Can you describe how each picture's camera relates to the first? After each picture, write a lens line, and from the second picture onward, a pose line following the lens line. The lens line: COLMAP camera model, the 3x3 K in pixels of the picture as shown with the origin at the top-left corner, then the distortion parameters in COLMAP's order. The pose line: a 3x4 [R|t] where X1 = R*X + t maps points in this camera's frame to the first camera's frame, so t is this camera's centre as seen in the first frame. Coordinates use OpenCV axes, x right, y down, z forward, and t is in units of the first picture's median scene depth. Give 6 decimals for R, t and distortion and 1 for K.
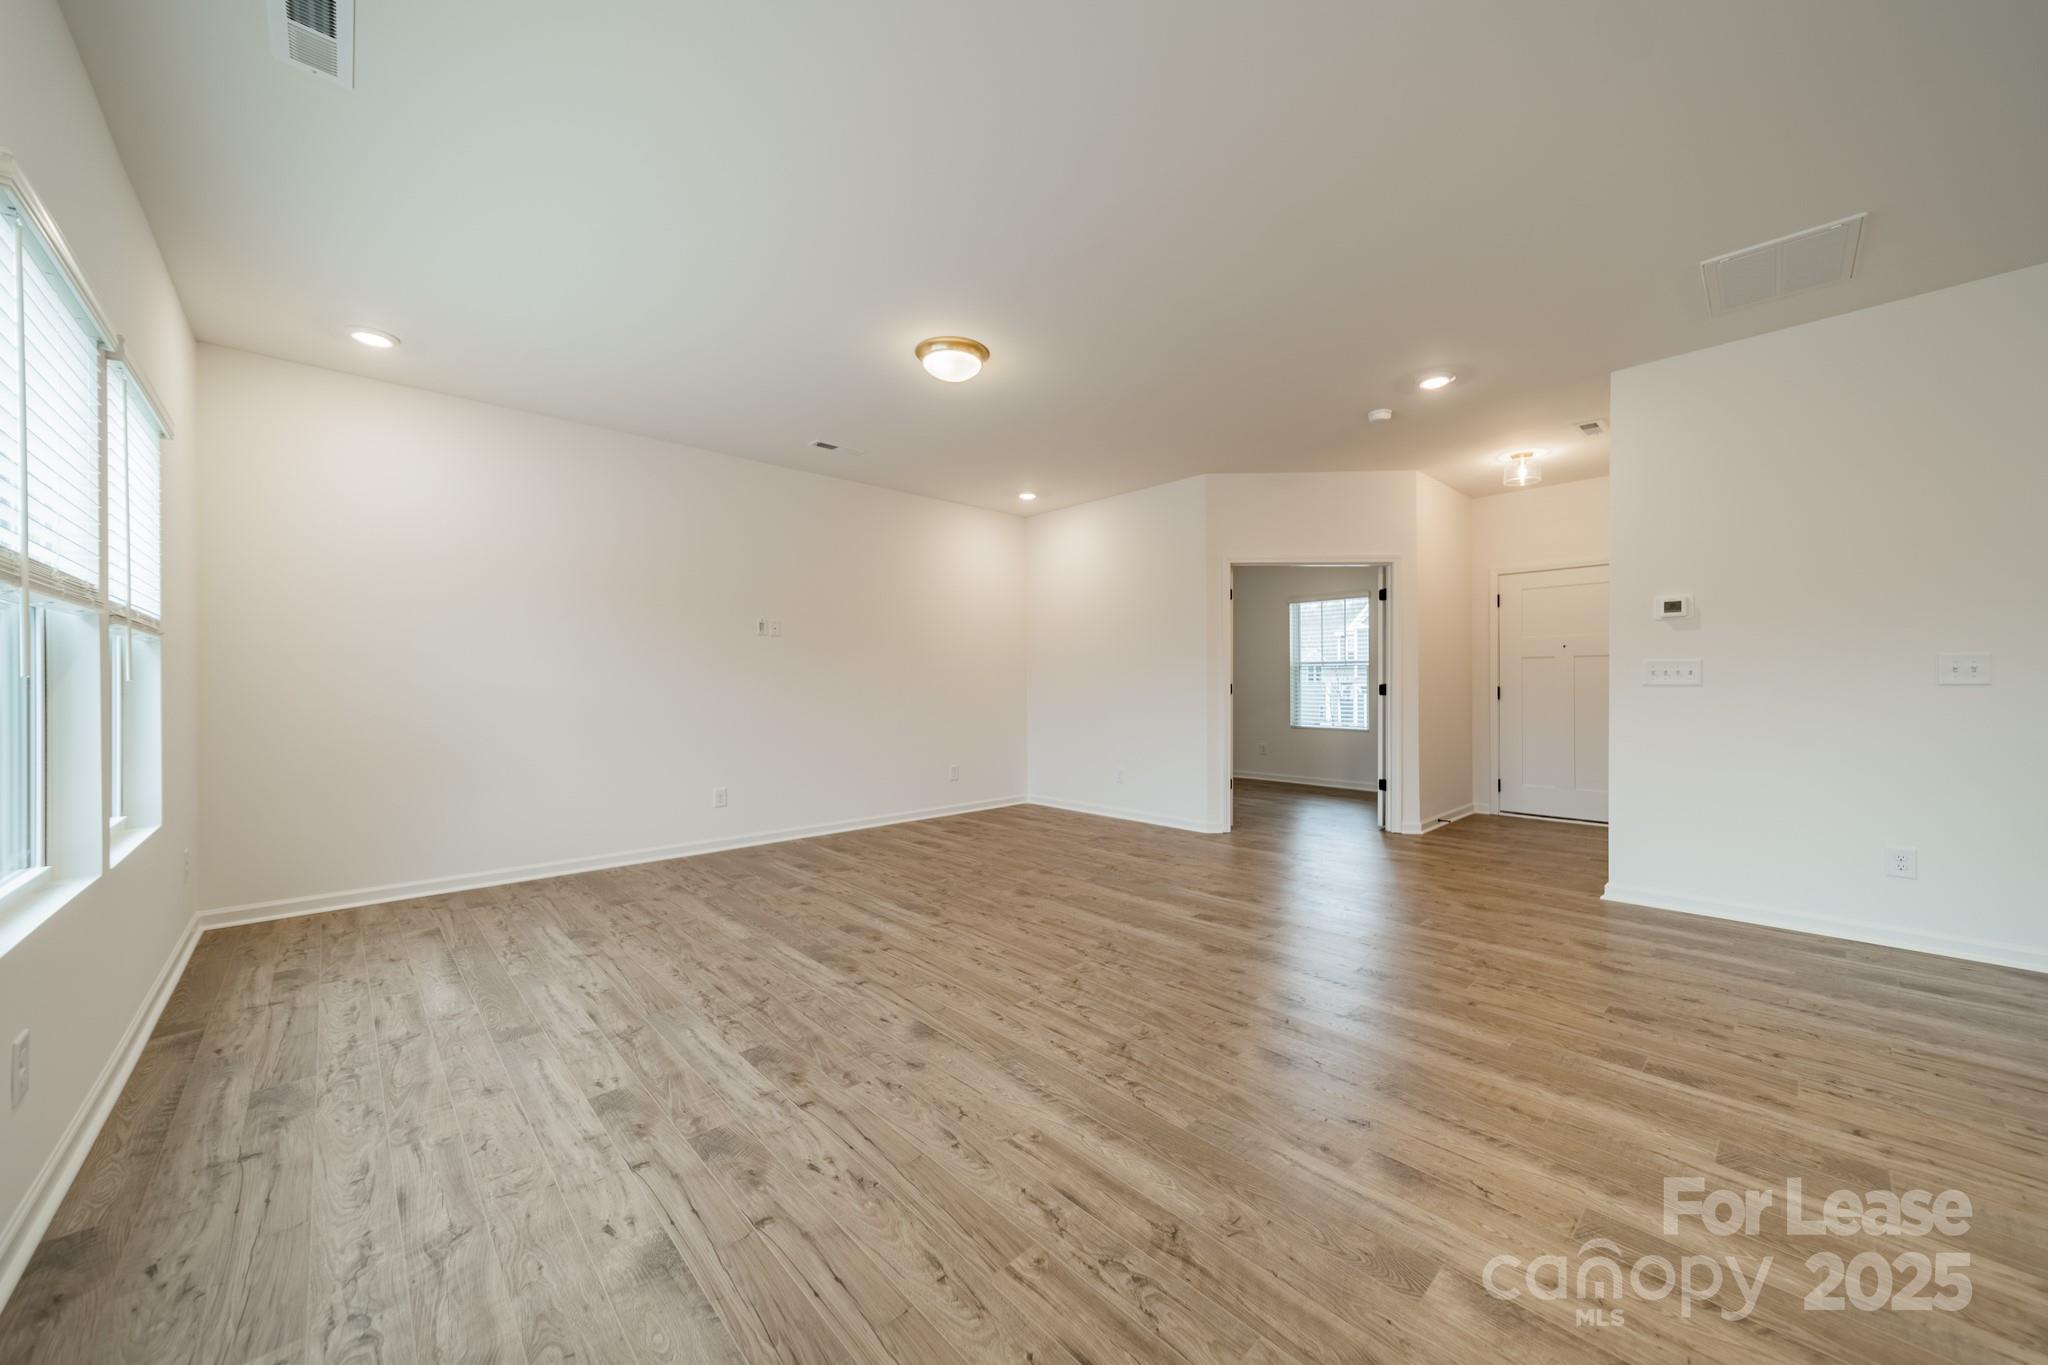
lens RADIAL K [[717.9, 0, 1026.6], [0, 717.9, 678.7], [0, 0, 1]] dist [0.000877, 0.002870]
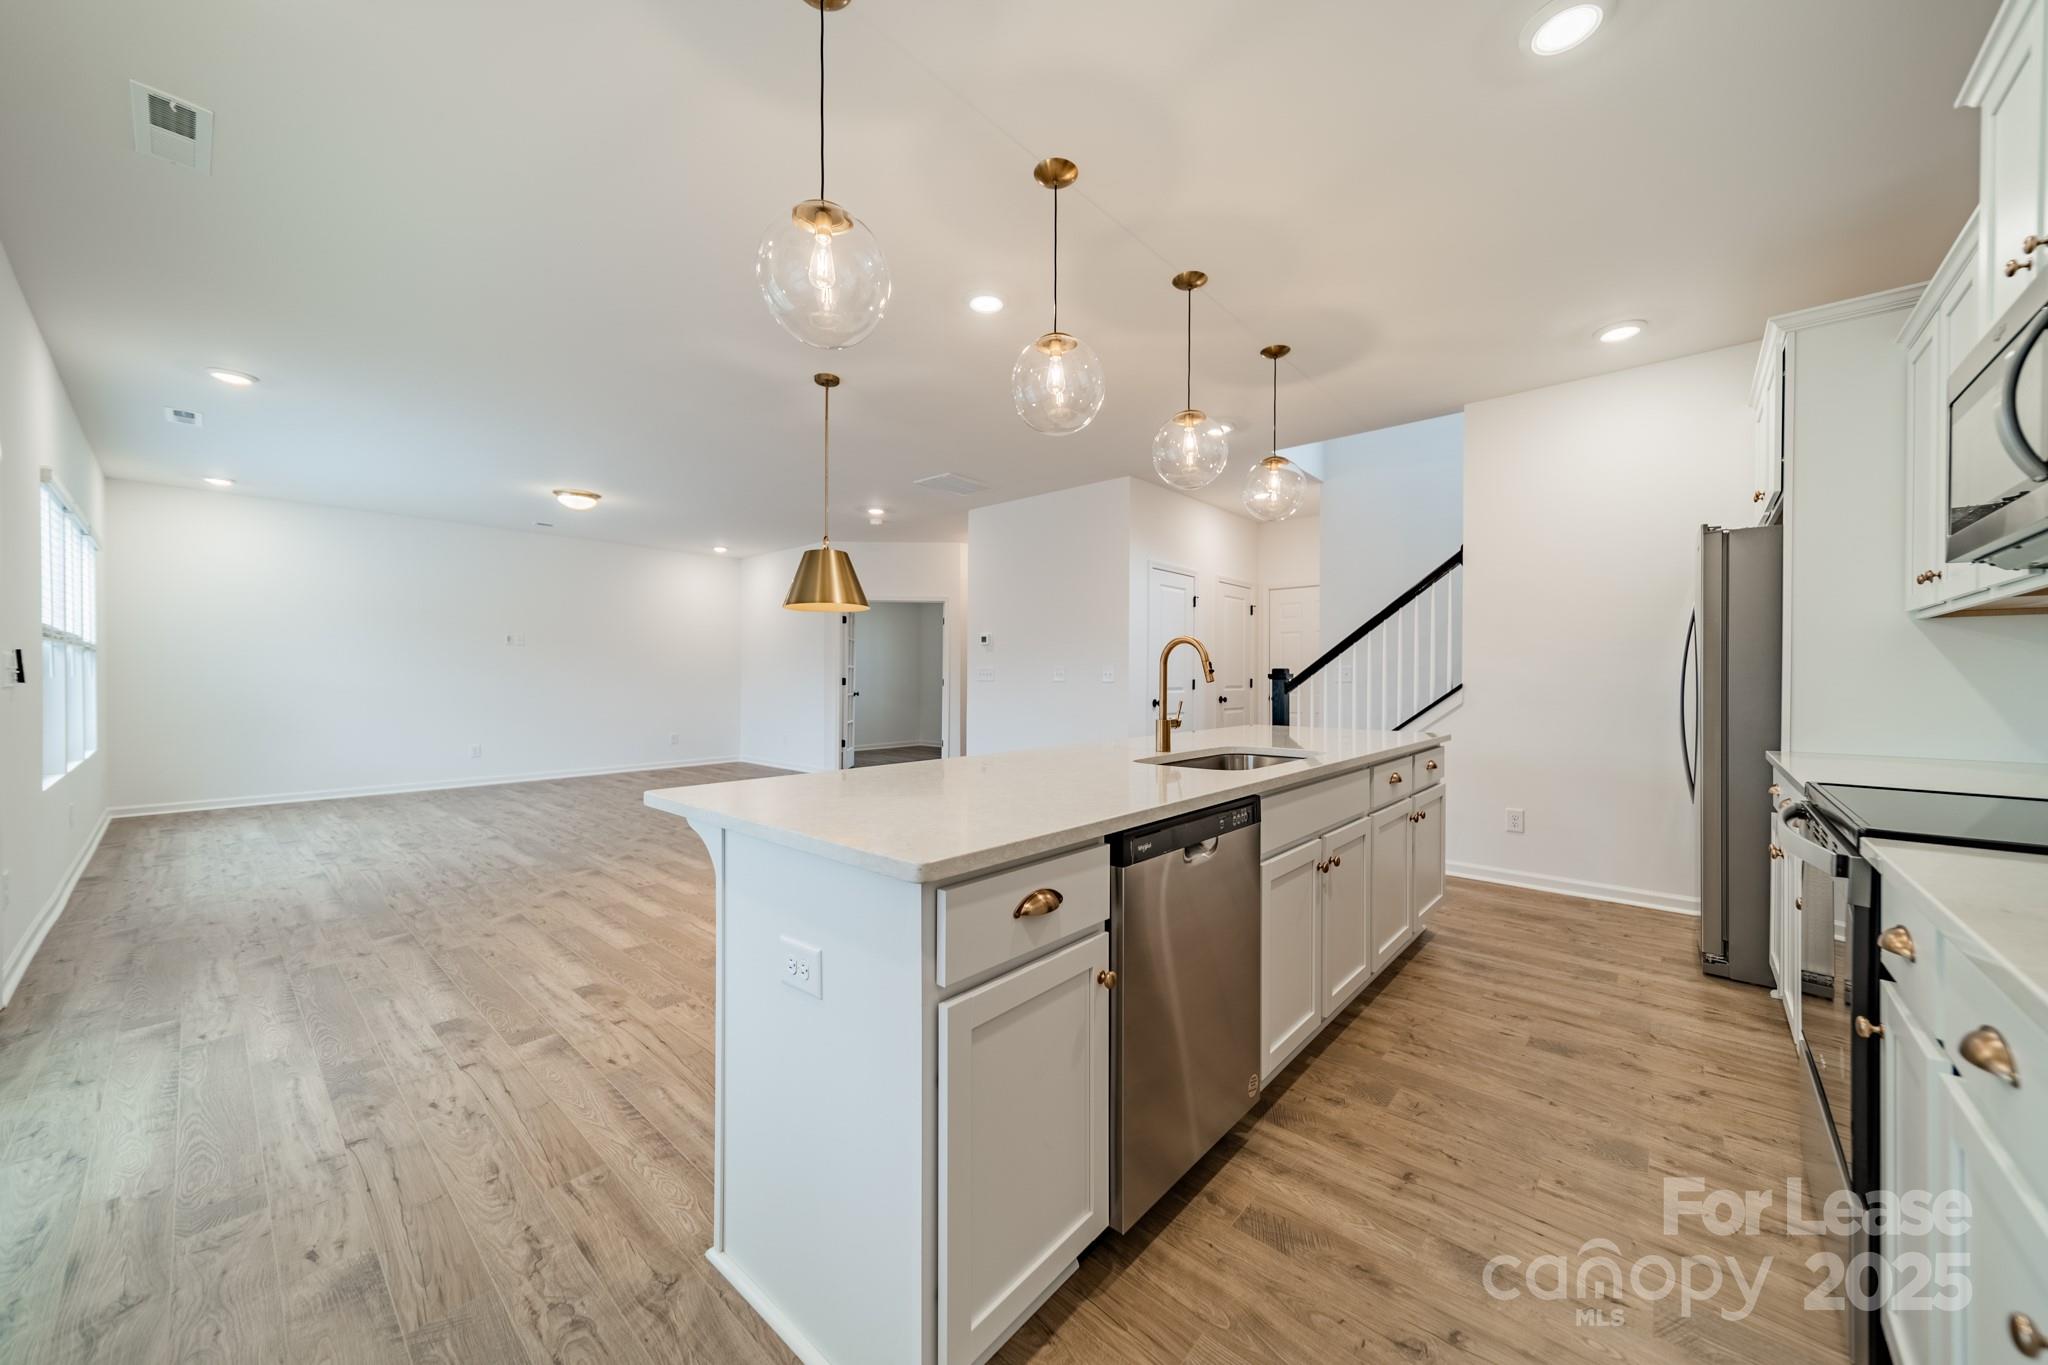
lens RADIAL K [[727.3, 0, 1024.0], [0, 727.3, 682.5], [0, 0, 1]] dist [0.014748, 0.000273]
pose [[0.997373, 0.003056, 0.072368, 0.329419], [-0.003539, 0.999972, 0.006550, -0.000420], [-0.072346, -0.006789, 0.997356, -0.338628]]
